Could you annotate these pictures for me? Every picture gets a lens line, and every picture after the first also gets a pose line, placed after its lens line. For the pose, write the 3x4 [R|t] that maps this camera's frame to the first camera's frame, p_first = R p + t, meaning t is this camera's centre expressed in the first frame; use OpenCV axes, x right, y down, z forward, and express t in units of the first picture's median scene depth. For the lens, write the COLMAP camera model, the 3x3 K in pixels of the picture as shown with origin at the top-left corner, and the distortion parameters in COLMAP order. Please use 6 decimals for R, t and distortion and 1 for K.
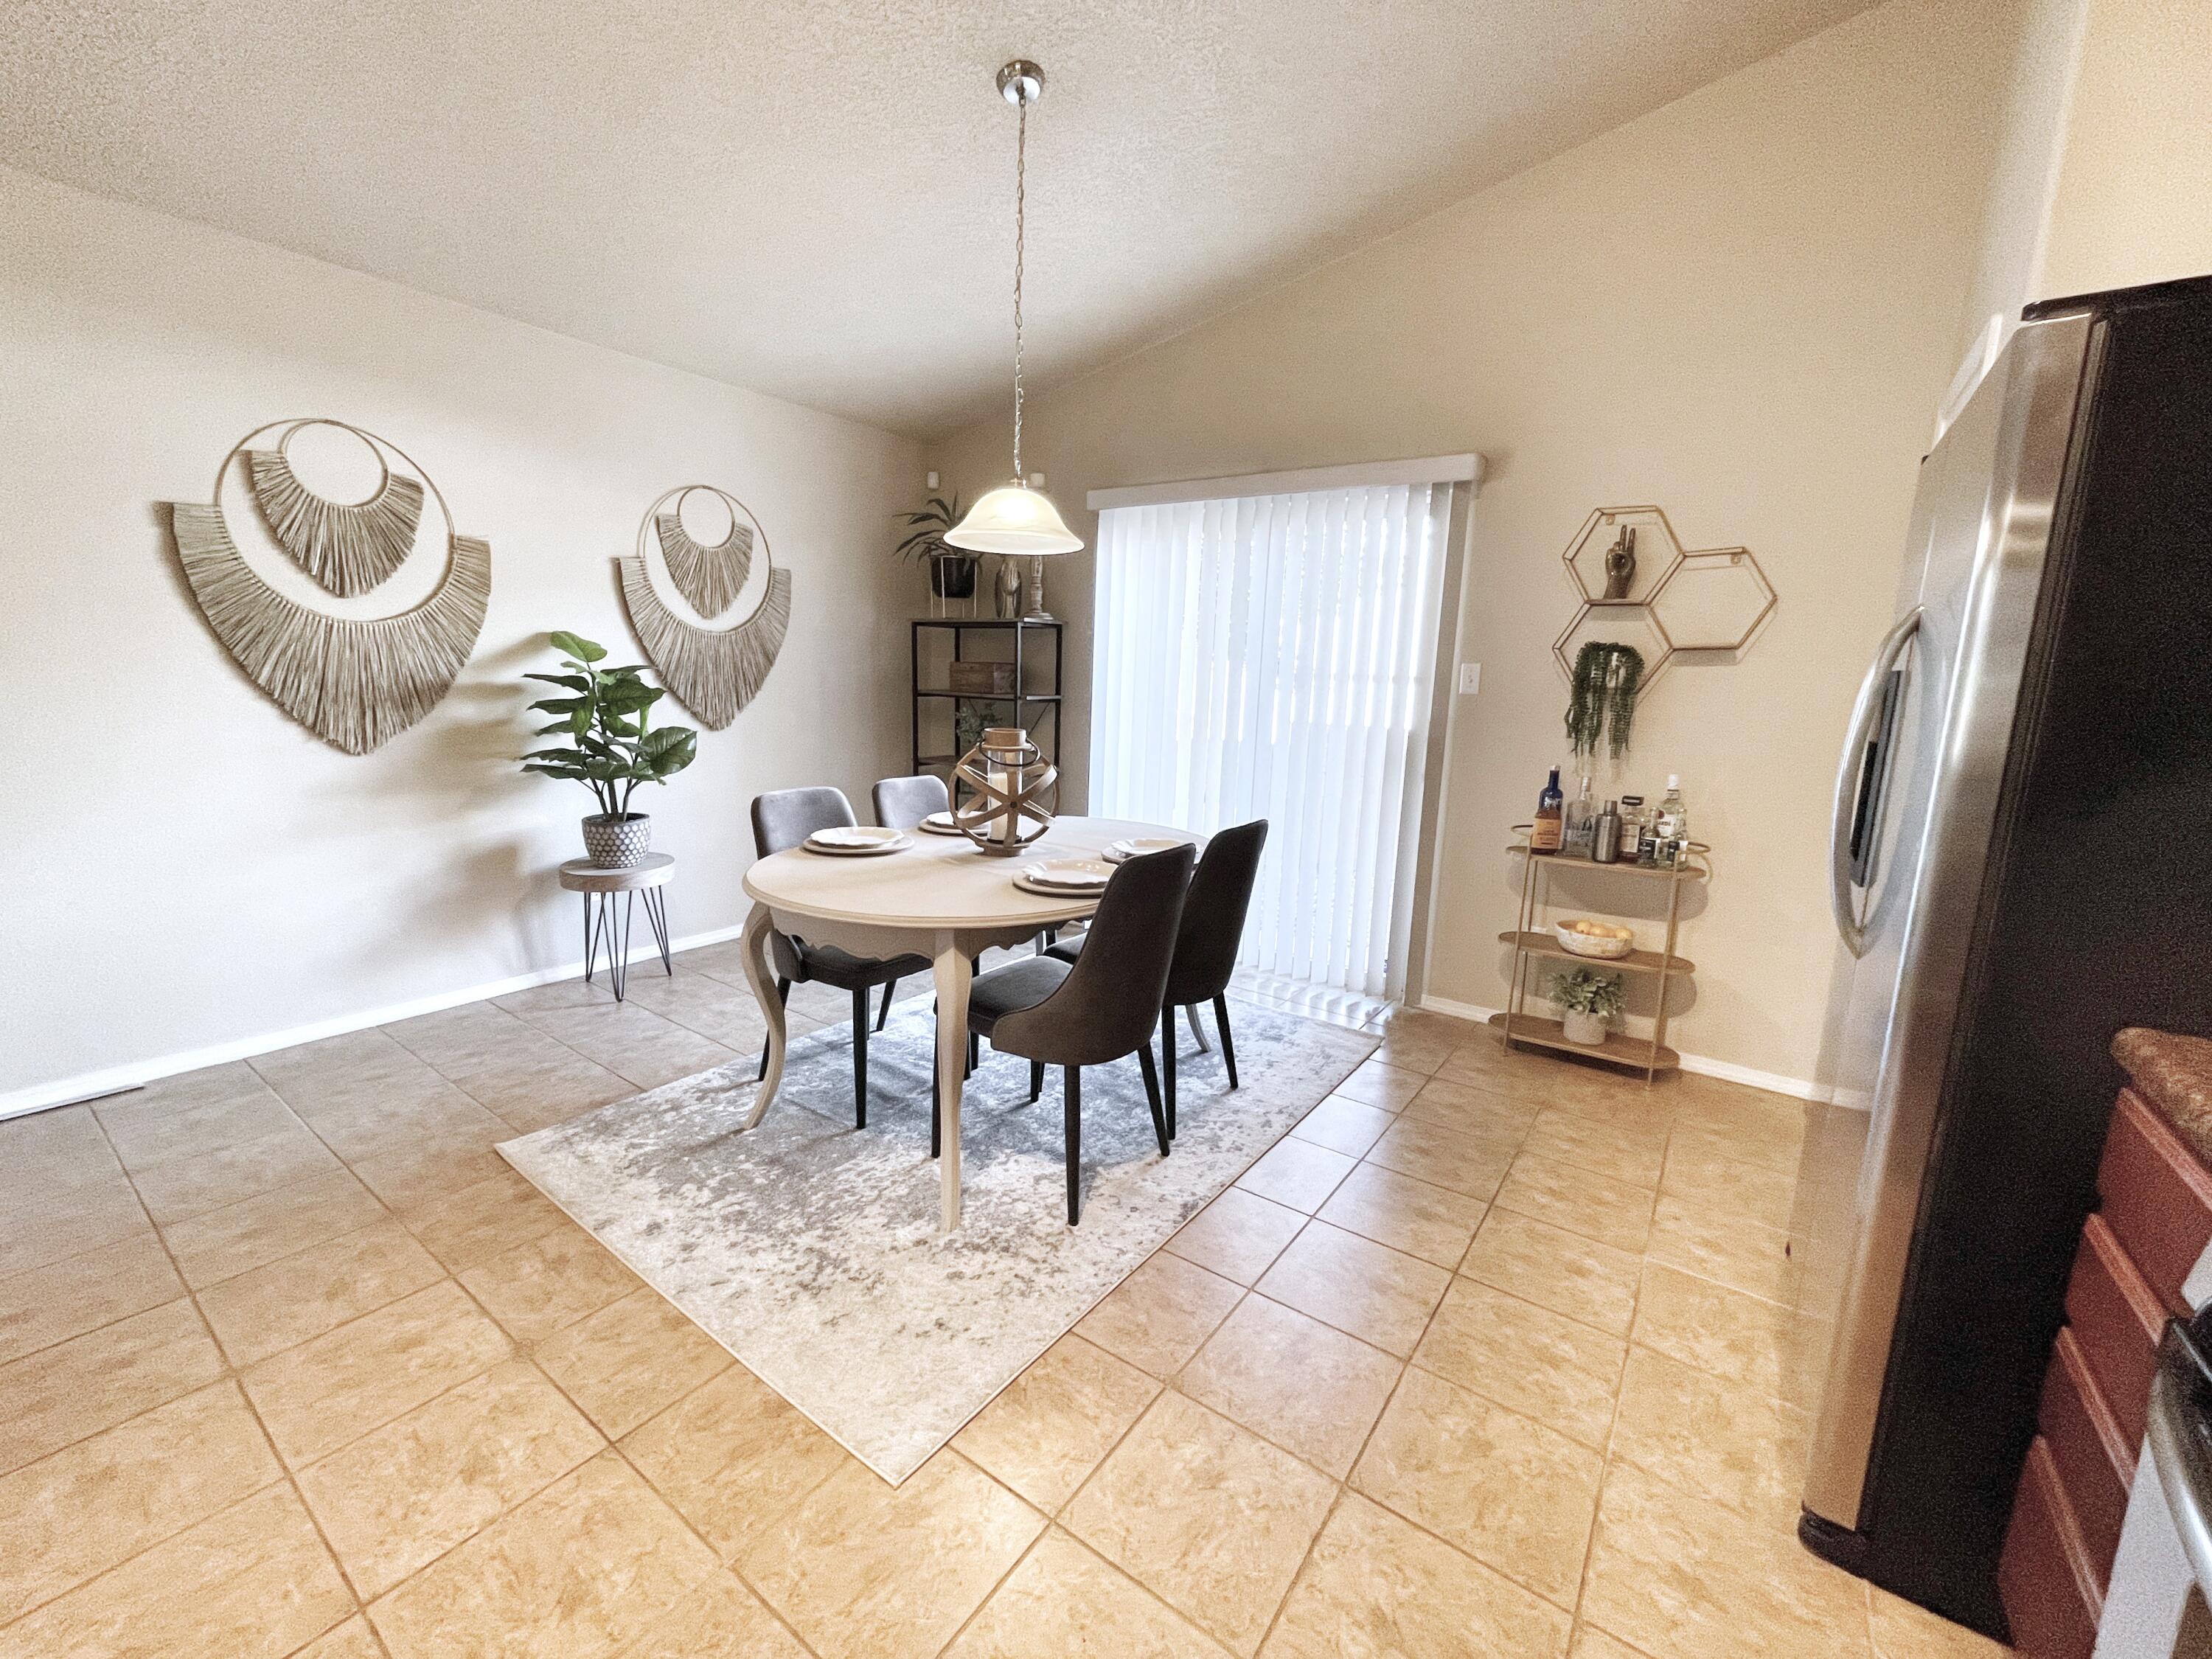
lens RADIAL K [[901.0, 0, 1097.8], [0, 901.0, 825.7], [0, 0, 1]] dist [-0.004750, 0.001729]
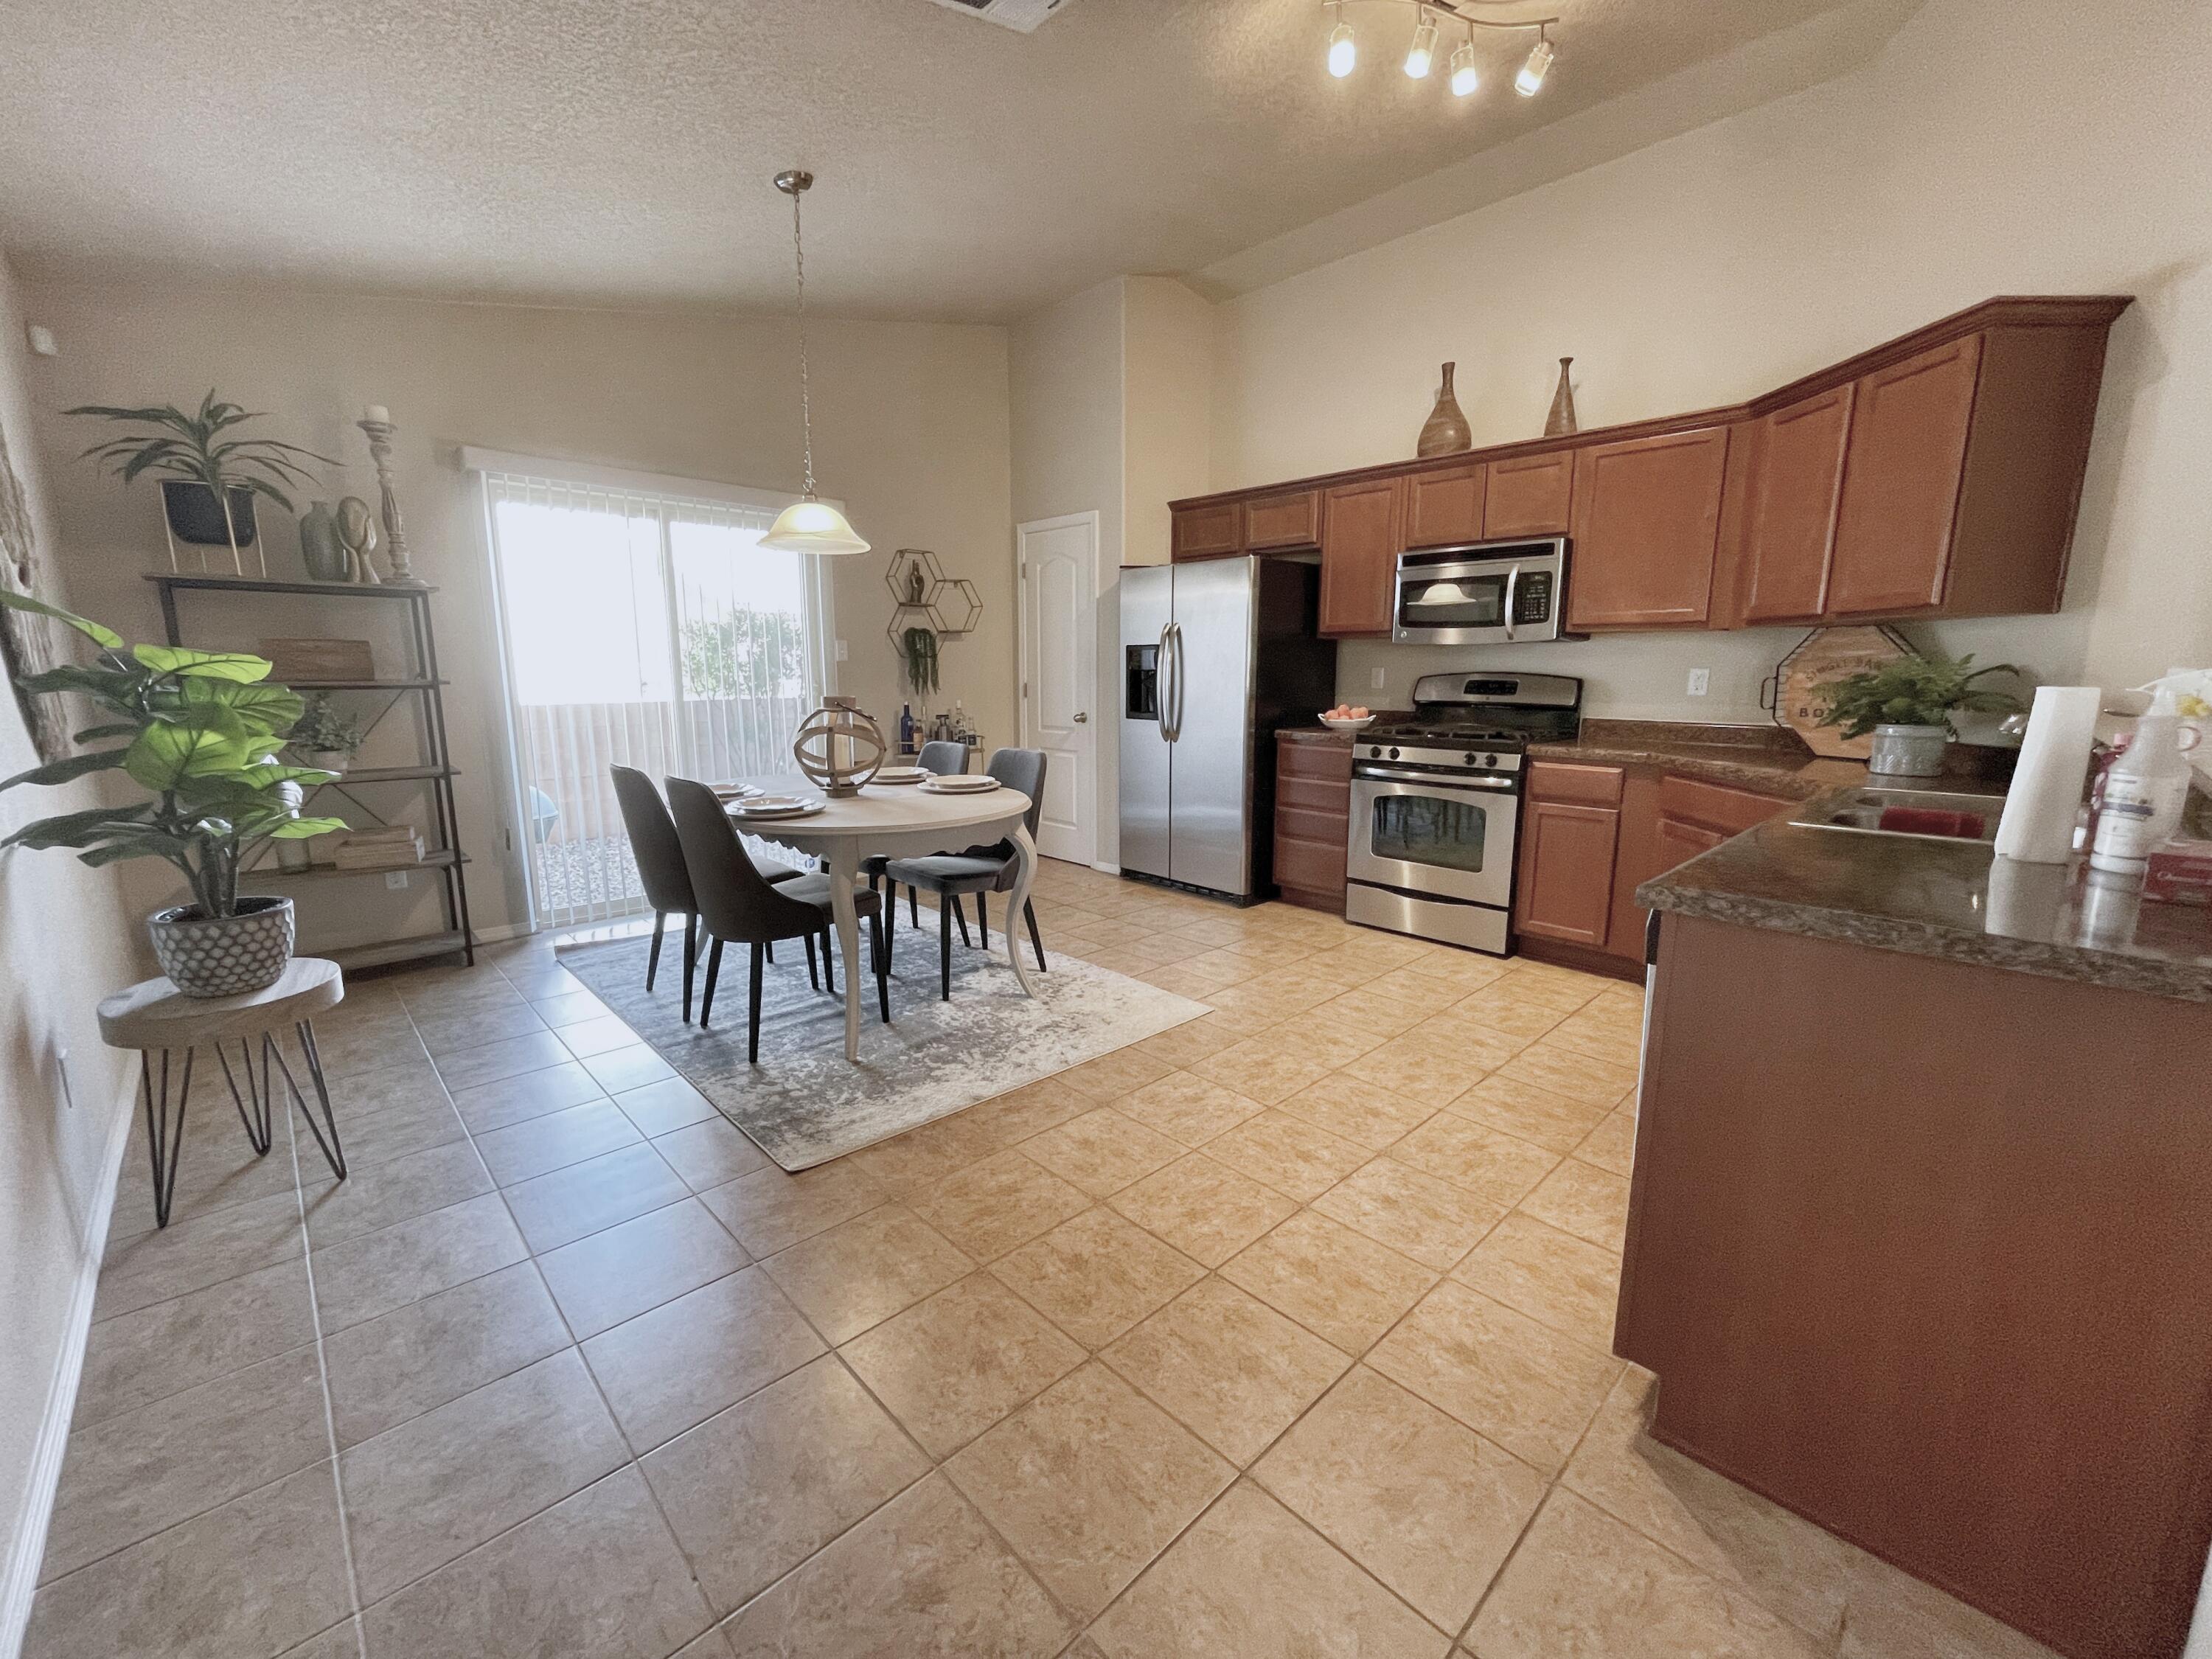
lens RADIAL K [[901.0, 0, 1097.3], [0, 901.0, 825.4], [0, 0, 1]] dist [-0.004750, 0.001729]
pose [[0.182697, -0.203214, 0.961939, -1.164889], [0.172116, 0.969907, 0.172208, -0.077009], [-0.967986, 0.134103, 0.212176, 0.365035]]
